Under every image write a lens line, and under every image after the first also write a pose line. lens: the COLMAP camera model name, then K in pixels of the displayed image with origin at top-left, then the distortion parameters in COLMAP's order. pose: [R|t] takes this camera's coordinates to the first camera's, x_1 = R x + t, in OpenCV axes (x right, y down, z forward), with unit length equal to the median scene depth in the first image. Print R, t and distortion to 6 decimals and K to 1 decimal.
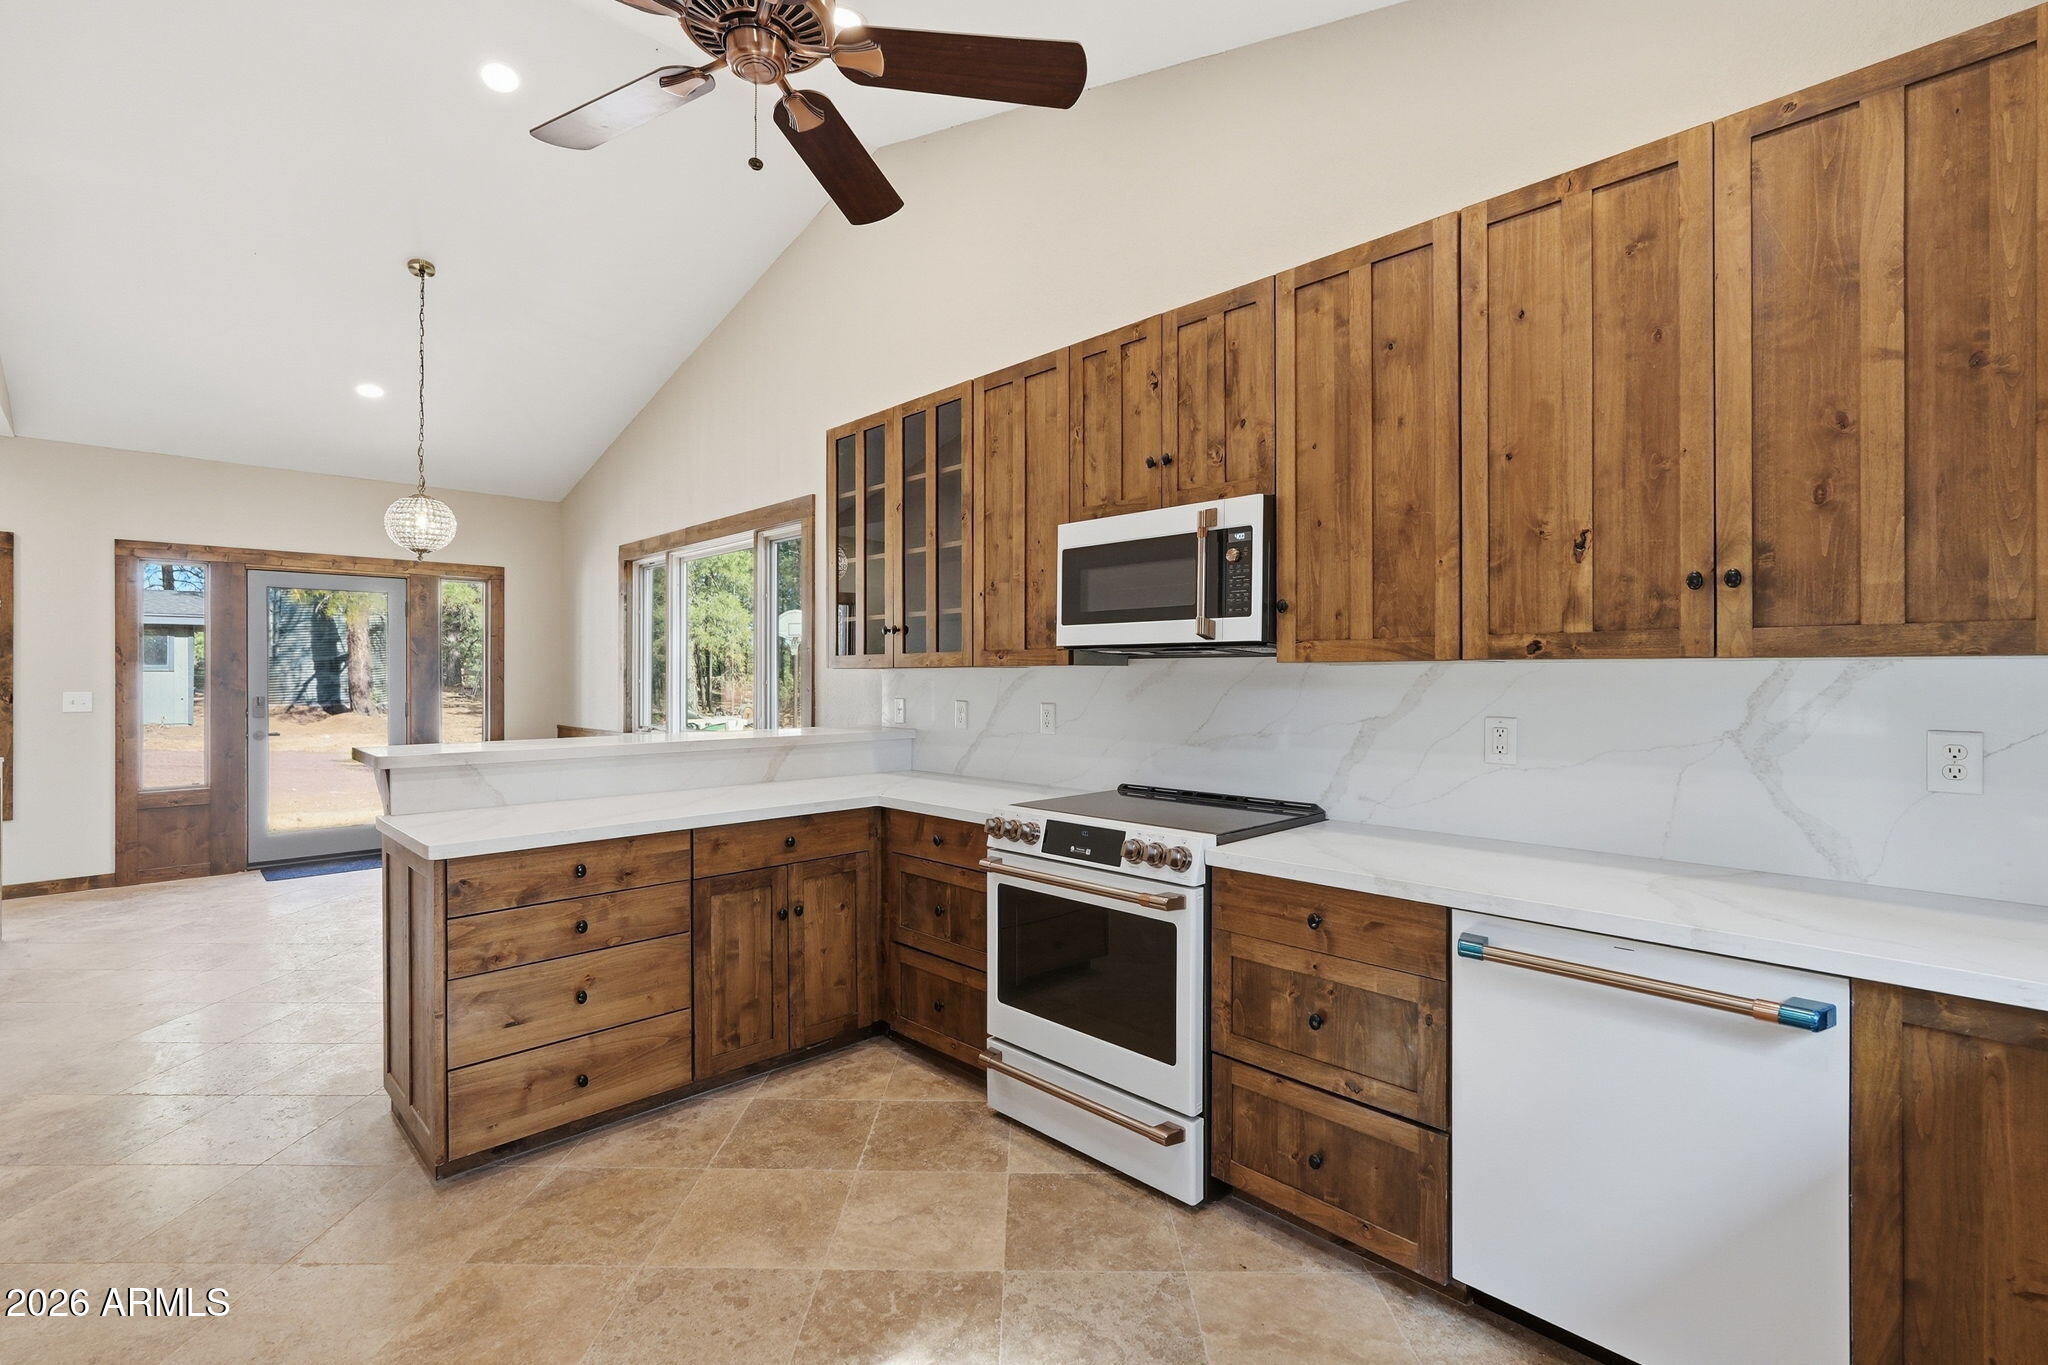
lens RADIAL K [[919.8, 0, 1025.8], [0, 919.8, 674.2], [0, 0, 1]] dist [-0.003312, 0.007952]
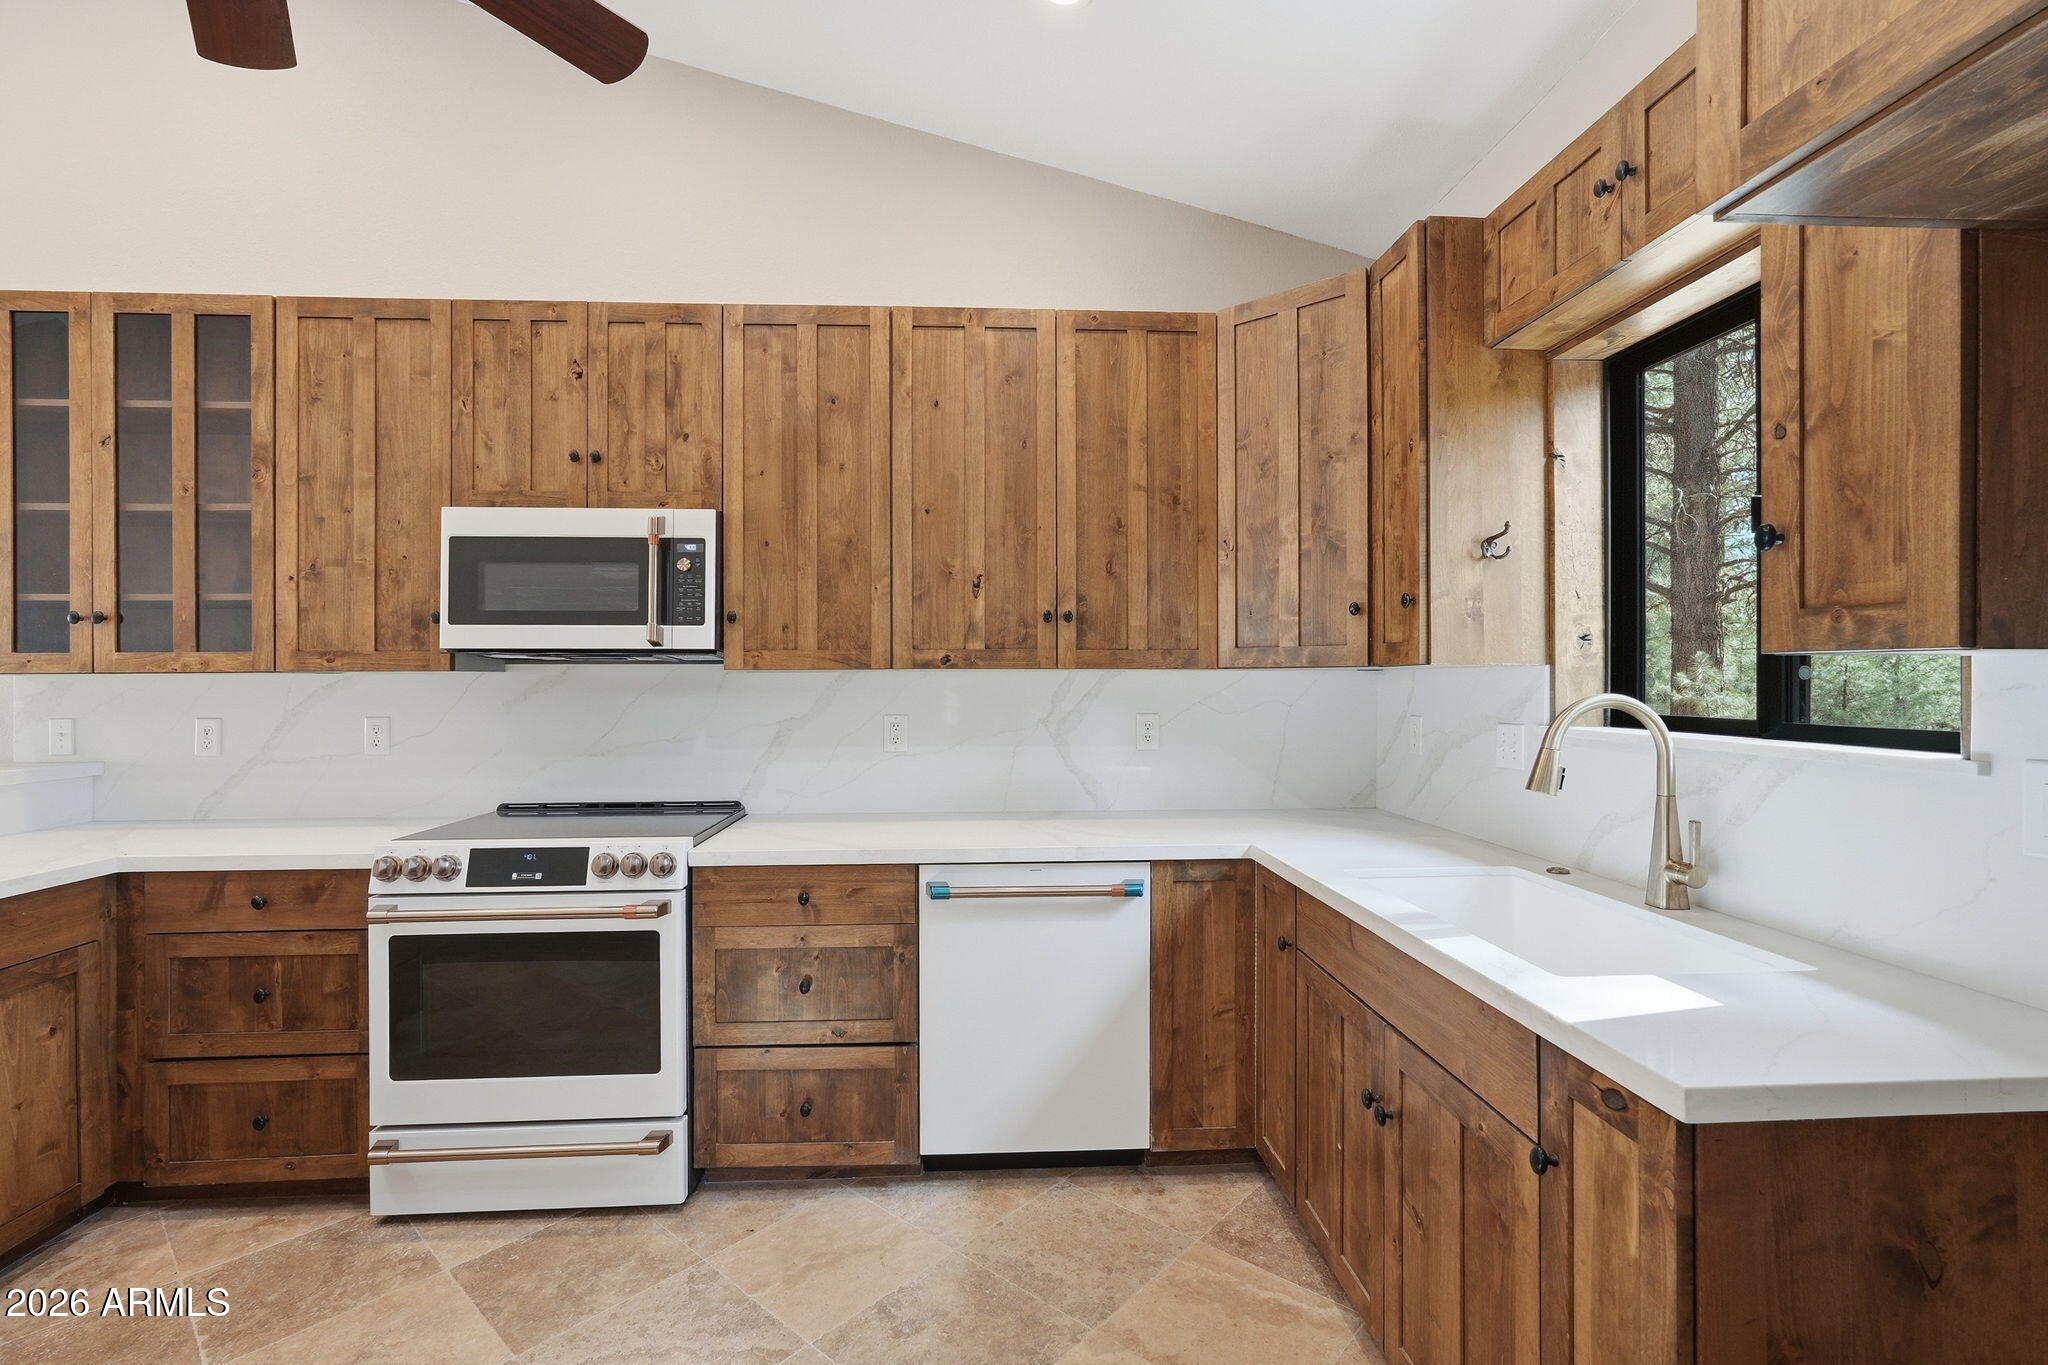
lens RADIAL K [[905.4, 0, 1024.0], [0, 905.4, 682.5], [0, 0, 1]] dist [0.000208, 0.007184]
pose [[0.669633, -0.002749, 0.742687, -0.303517], [0.002356, 0.999996, 0.001577, 0.001359], [-0.742688, 0.000694, 0.669637, 0.046148]]
